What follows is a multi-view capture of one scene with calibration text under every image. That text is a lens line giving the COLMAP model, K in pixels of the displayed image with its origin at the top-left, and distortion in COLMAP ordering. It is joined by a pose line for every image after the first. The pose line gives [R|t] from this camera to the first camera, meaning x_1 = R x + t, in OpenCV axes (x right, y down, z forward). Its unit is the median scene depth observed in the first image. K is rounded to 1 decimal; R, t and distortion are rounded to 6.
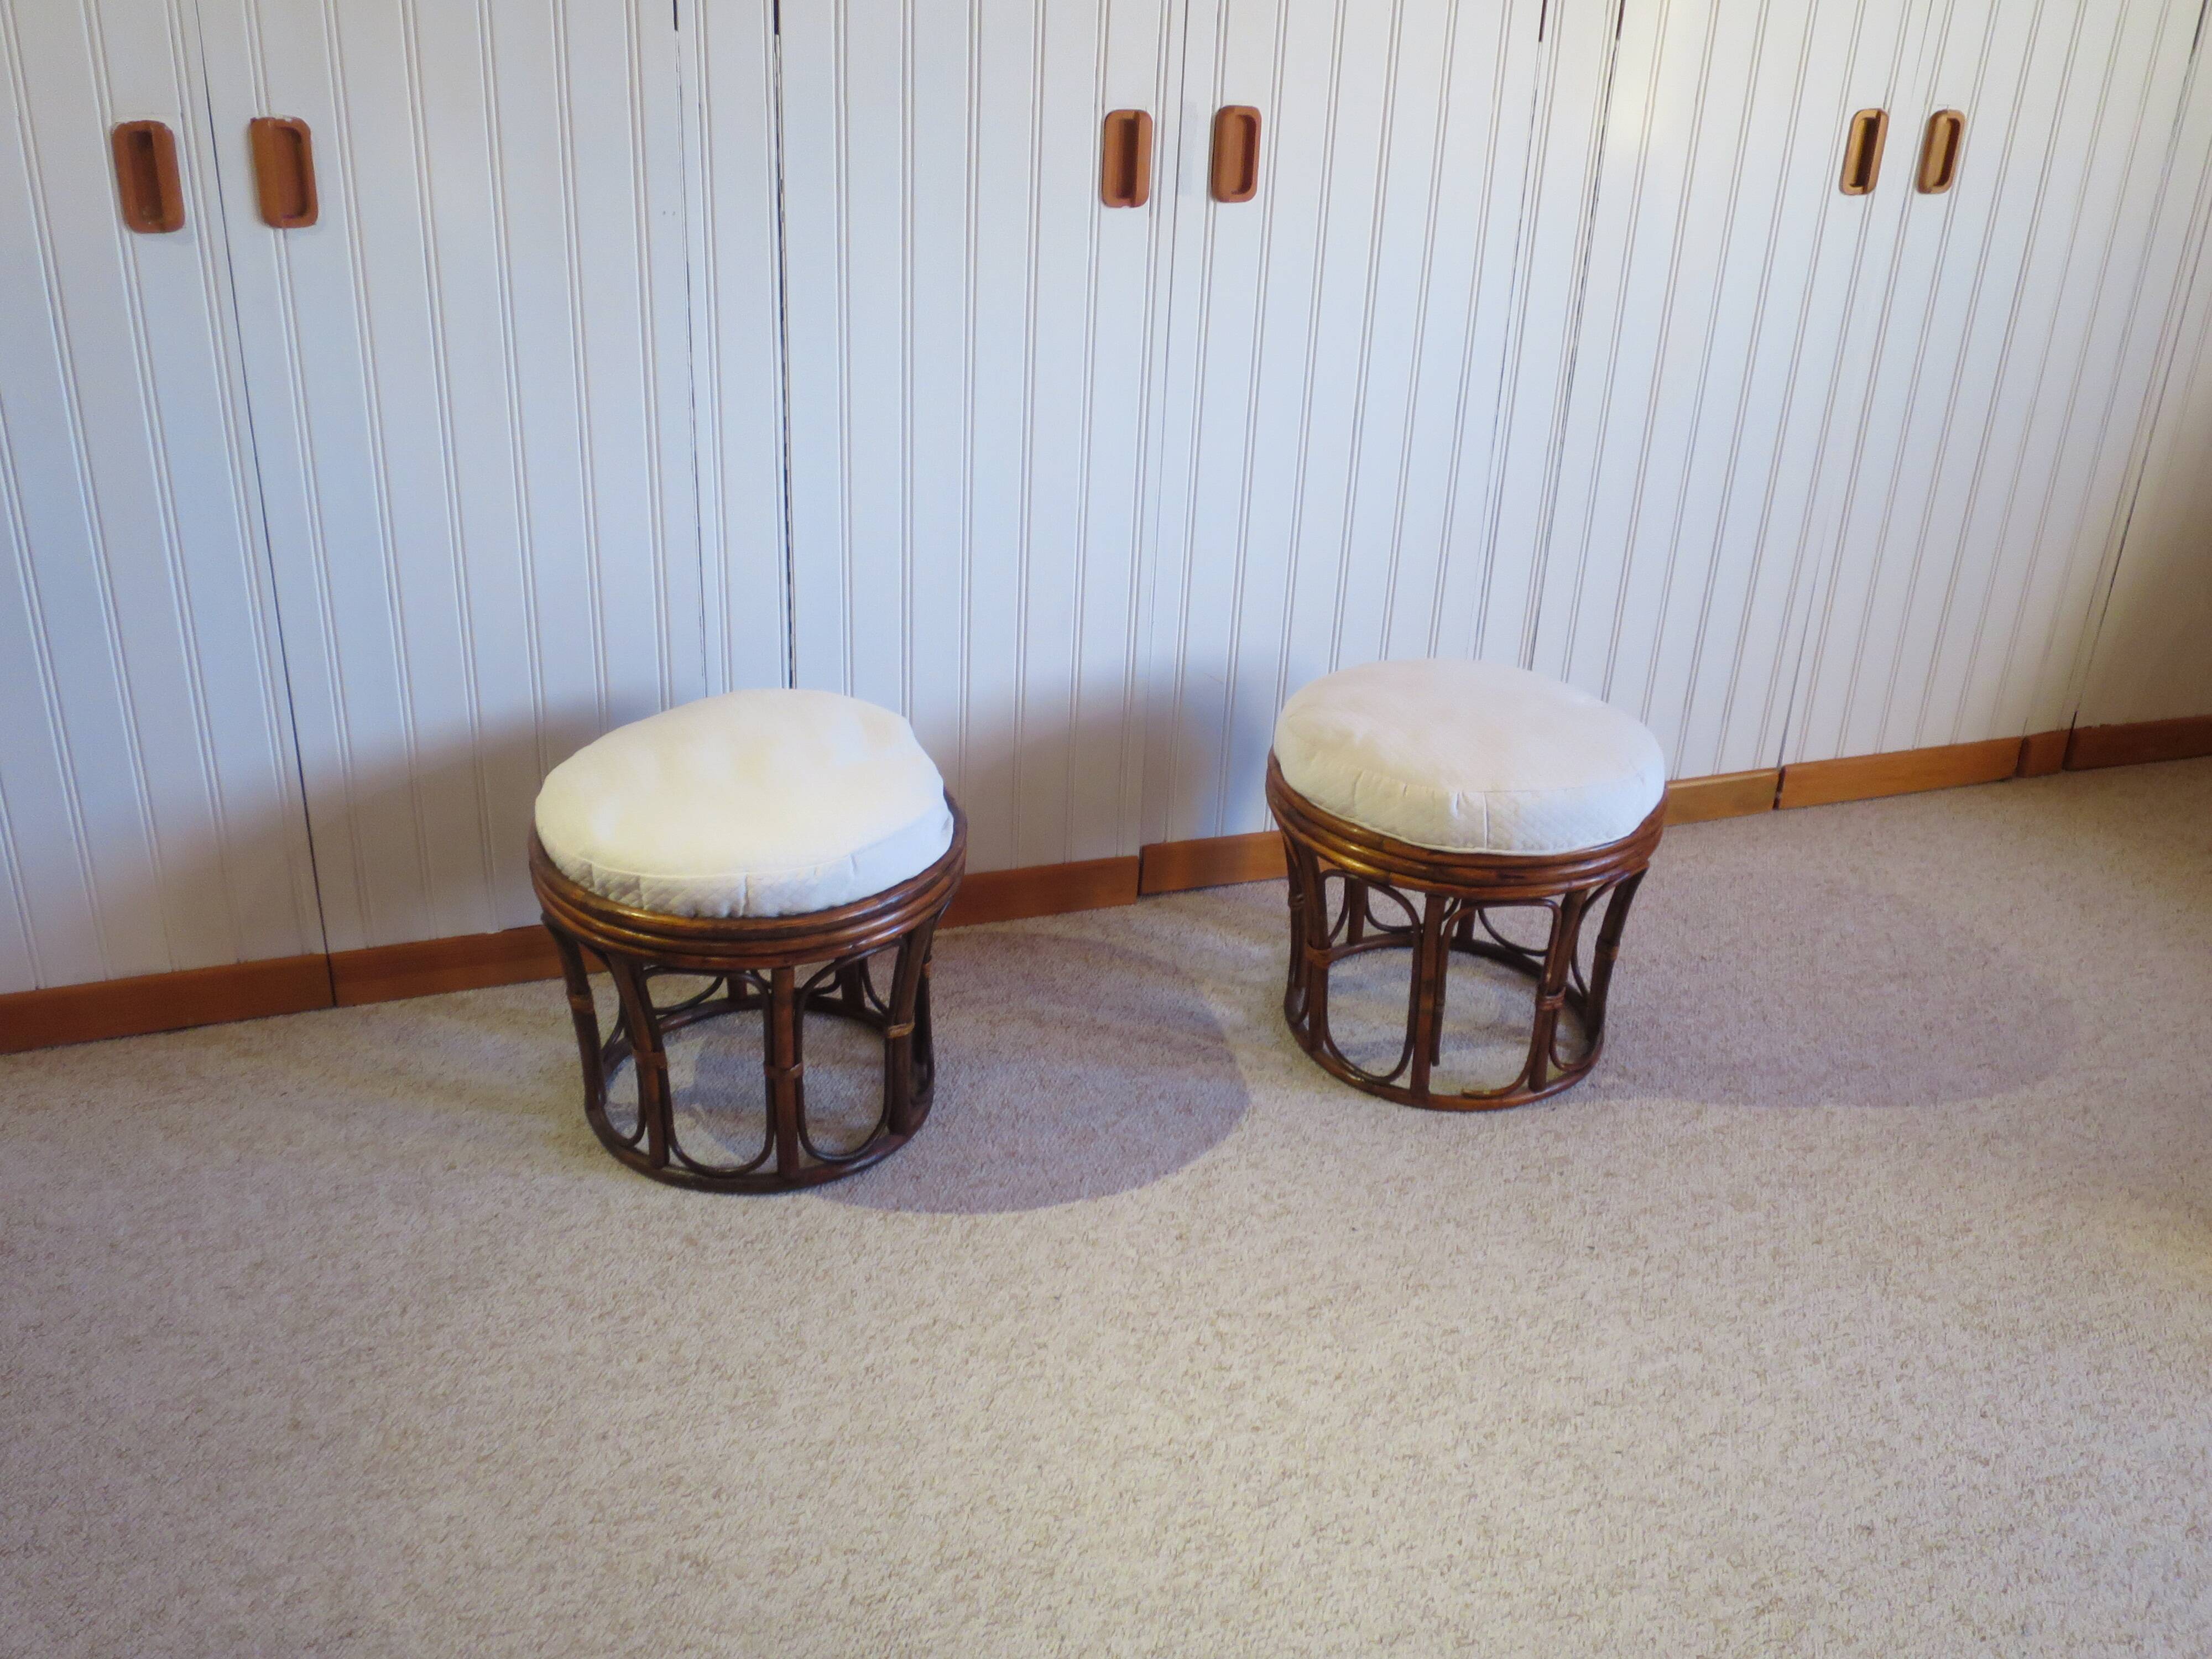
lens RADIAL K [[2034.5, 0, 1106.0], [0, 2034.5, 829.5], [0, 0, 1]] dist [-0.056466, 0.022174]
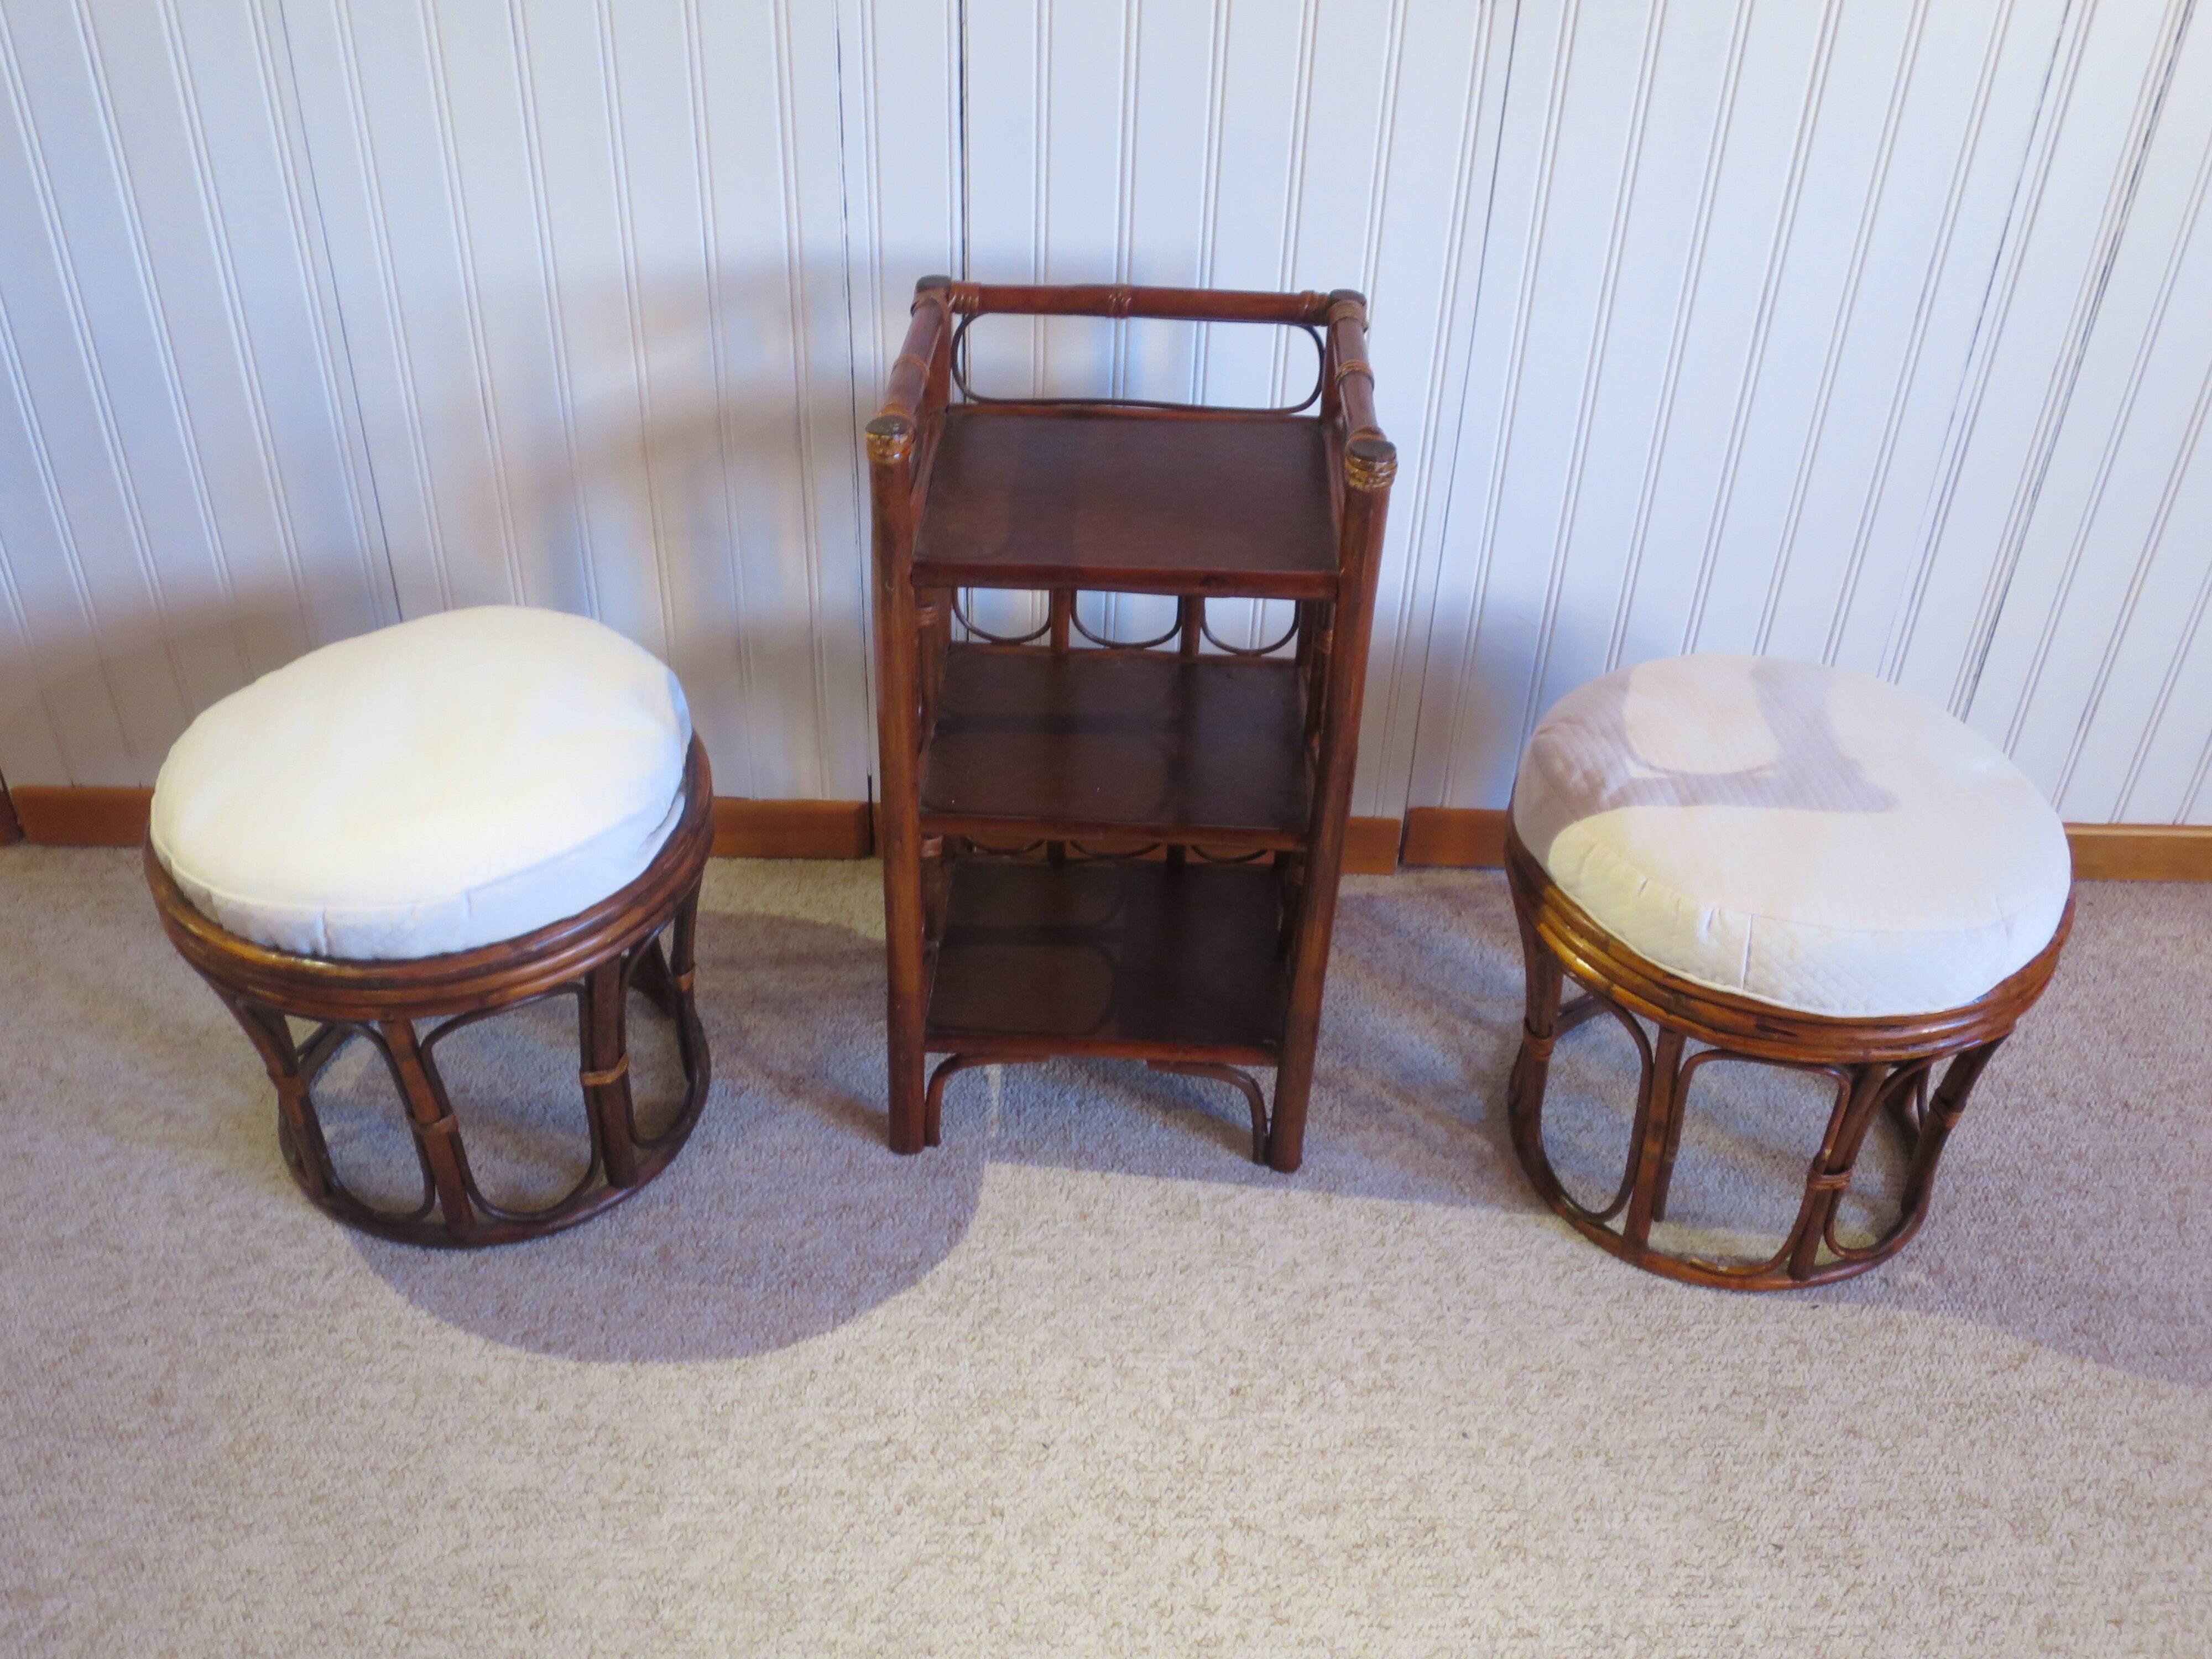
lens RADIAL K [[2034.5, 0, 1106.0], [0, 2034.5, 829.5], [0, 0, 1]] dist [-0.056466, 0.022174]
pose [[0.942867, 0.184681, -0.277299, 0.166068], [-0.137825, 0.973959, 0.180023, -0.143622], [0.303324, -0.131519, 0.943768, 0.279558]]
